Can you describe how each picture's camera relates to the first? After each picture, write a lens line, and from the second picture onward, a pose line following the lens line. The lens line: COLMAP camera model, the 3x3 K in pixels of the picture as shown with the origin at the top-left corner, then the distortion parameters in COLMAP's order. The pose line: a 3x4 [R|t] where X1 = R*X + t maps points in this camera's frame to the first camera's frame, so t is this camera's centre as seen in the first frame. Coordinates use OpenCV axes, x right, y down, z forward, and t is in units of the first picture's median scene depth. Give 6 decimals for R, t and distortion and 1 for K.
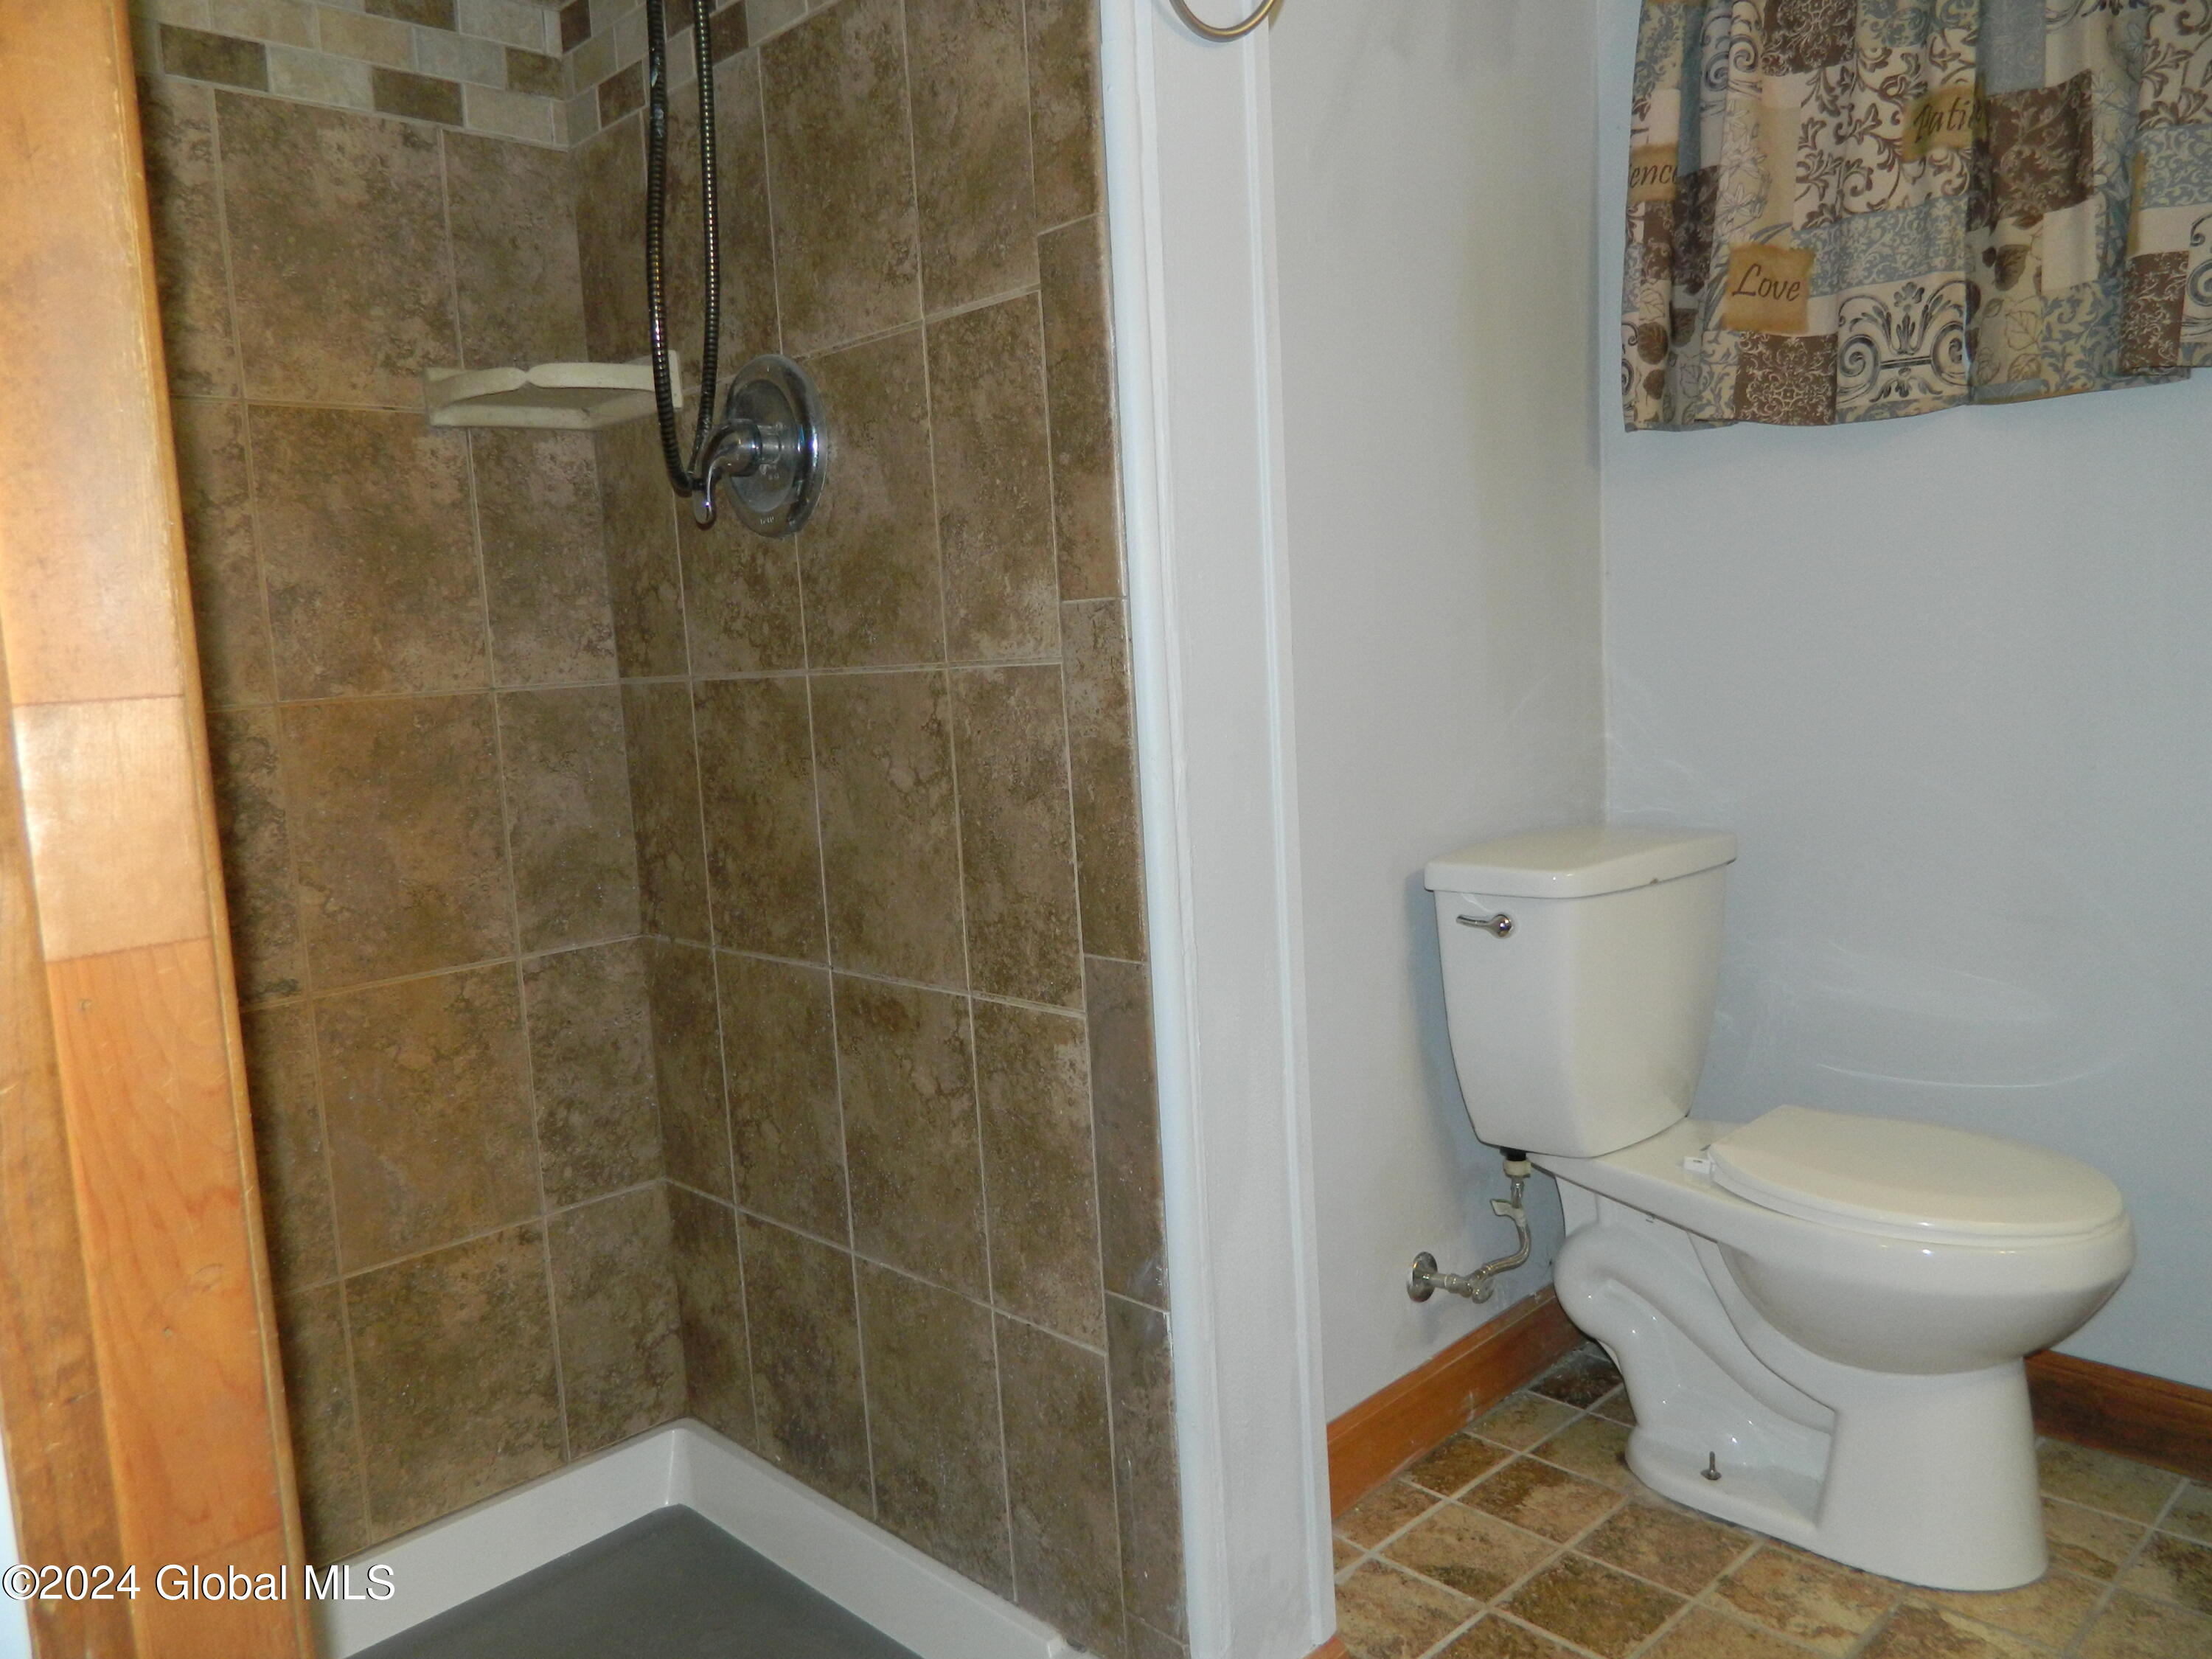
lens RADIAL K [[1634.0, 0, 1107.2], [0, 1634.0, 830.9], [0, 0, 1]] dist [0.007105, -0.010910]
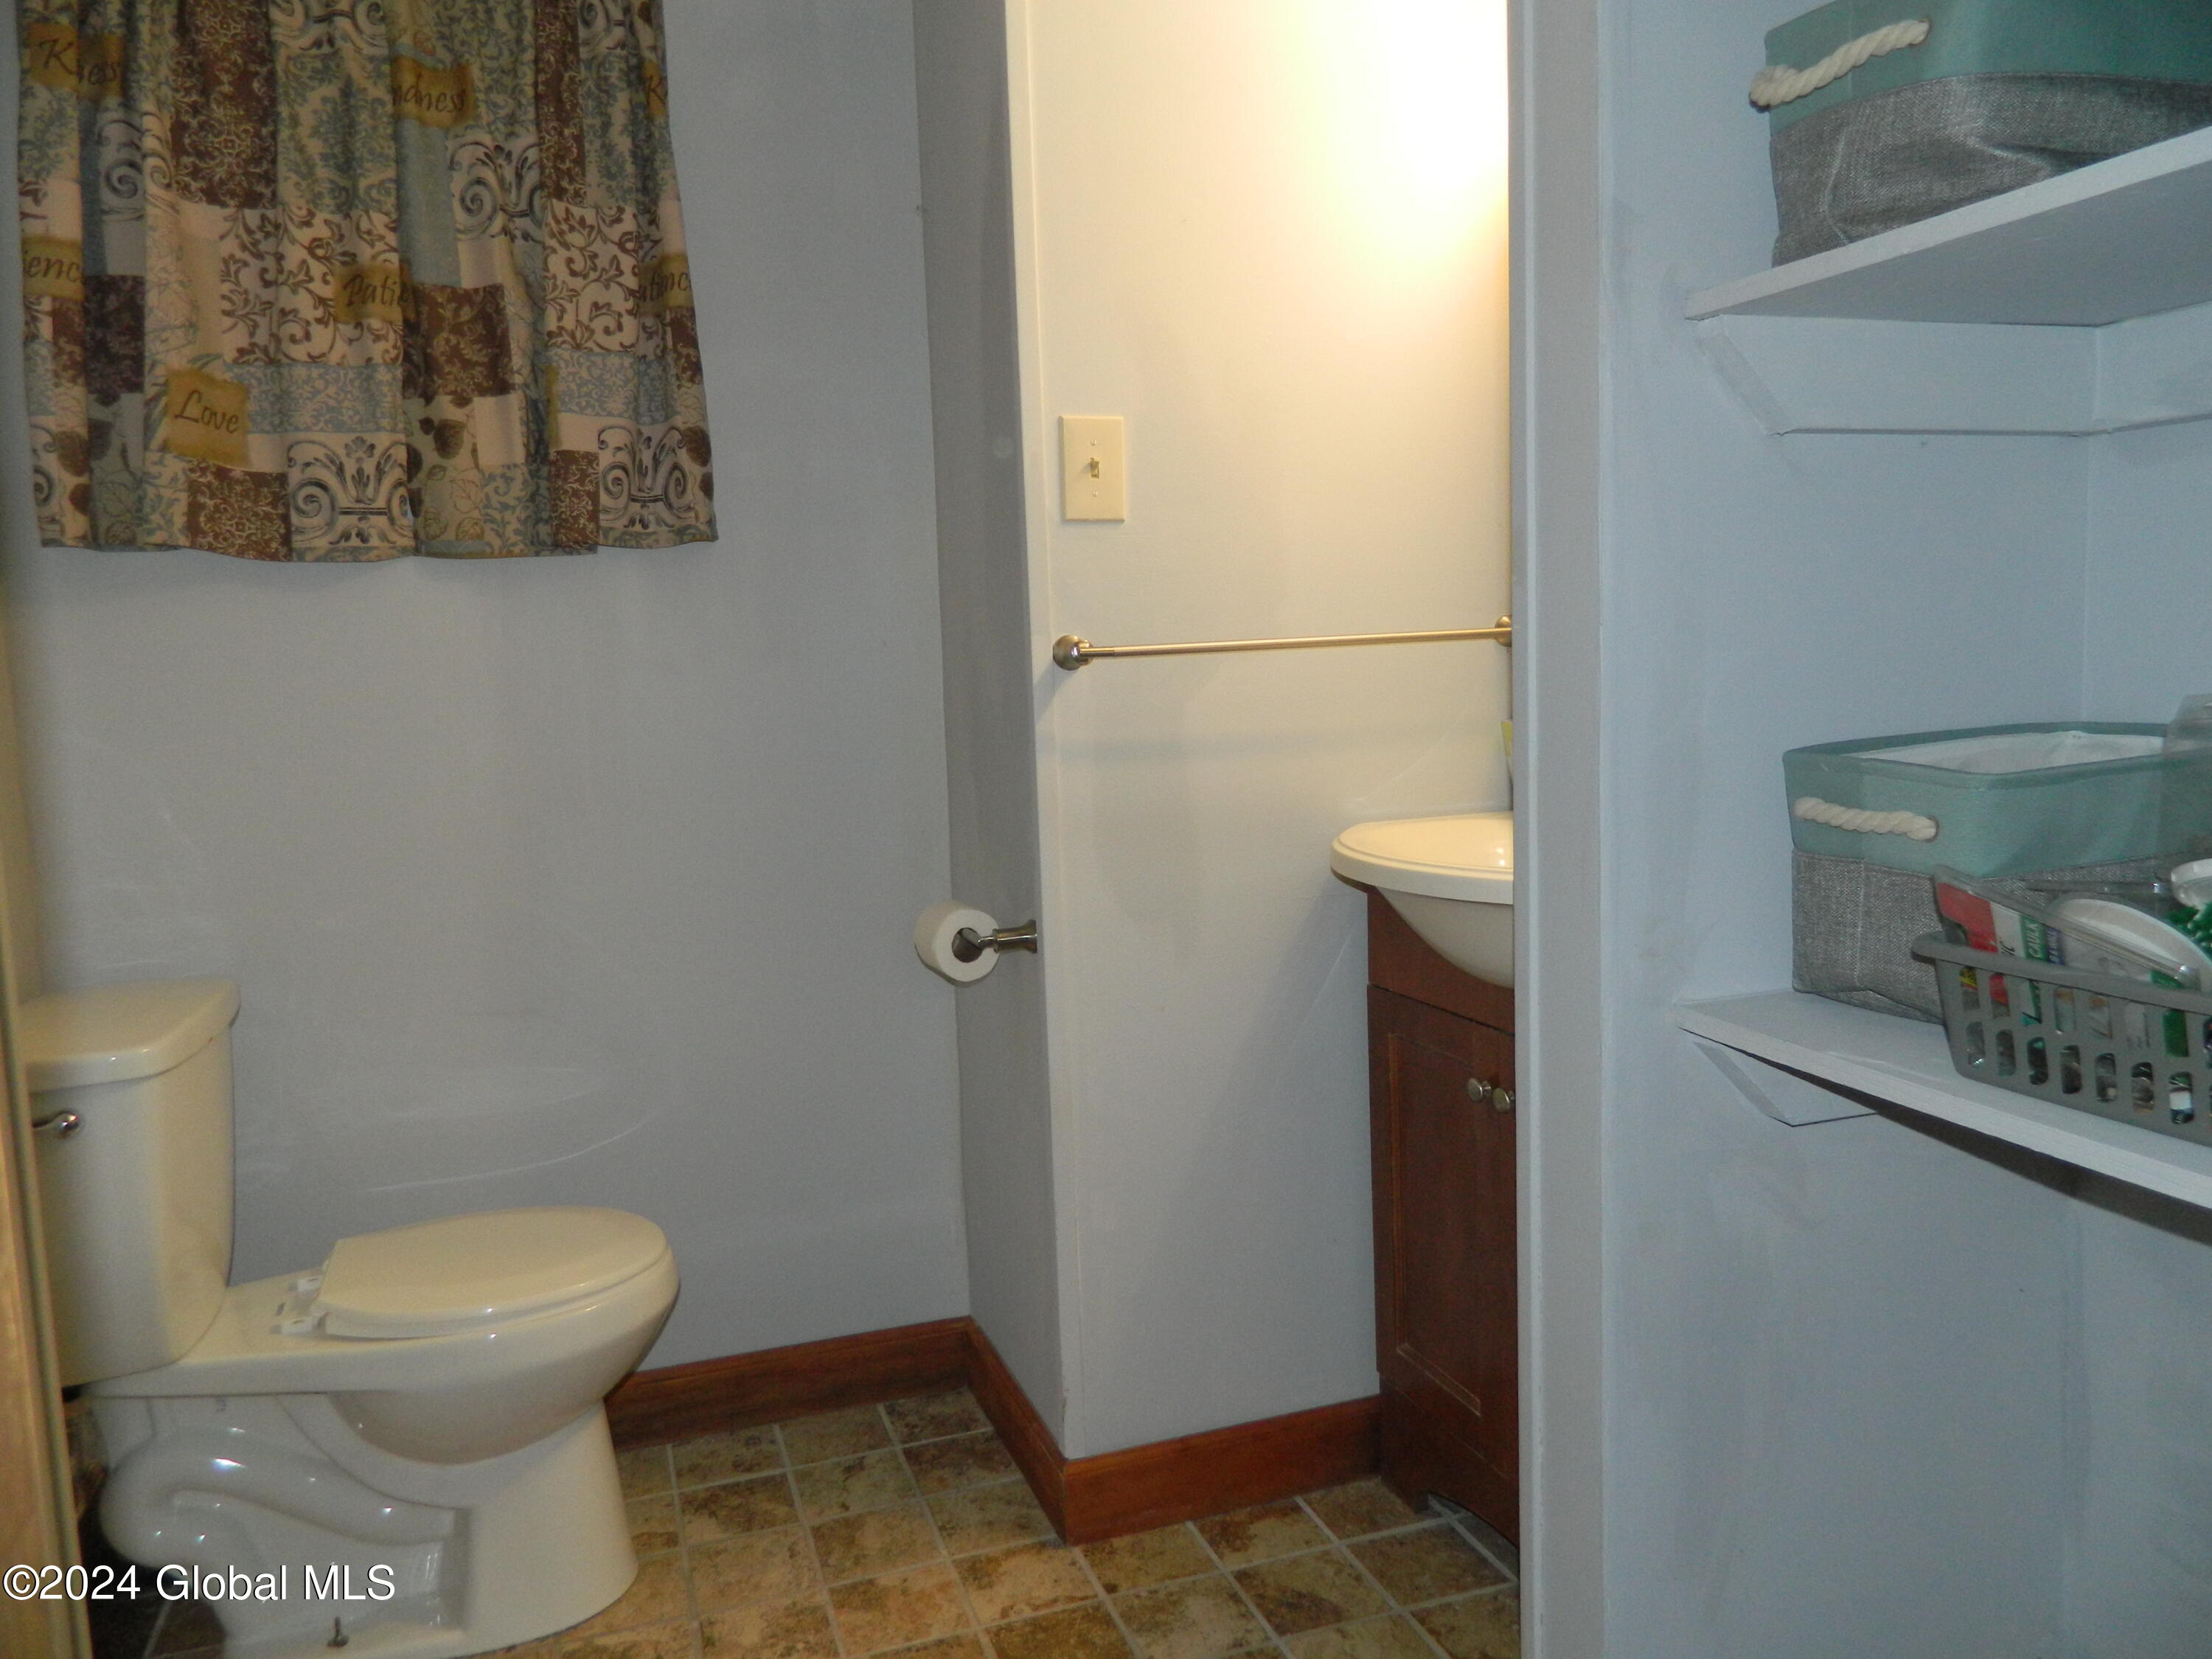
lens RADIAL K [[1634.0, 0, 1104.6], [0, 1634.0, 830.2], [0, 0, 1]] dist [0.007105, -0.010910]
pose [[0.434646, -0.070939, 0.897803, -0.266857], [0.123388, 0.992183, 0.018662, -0.042292], [-0.892109, 0.102667, 0.440001, 0.127790]]
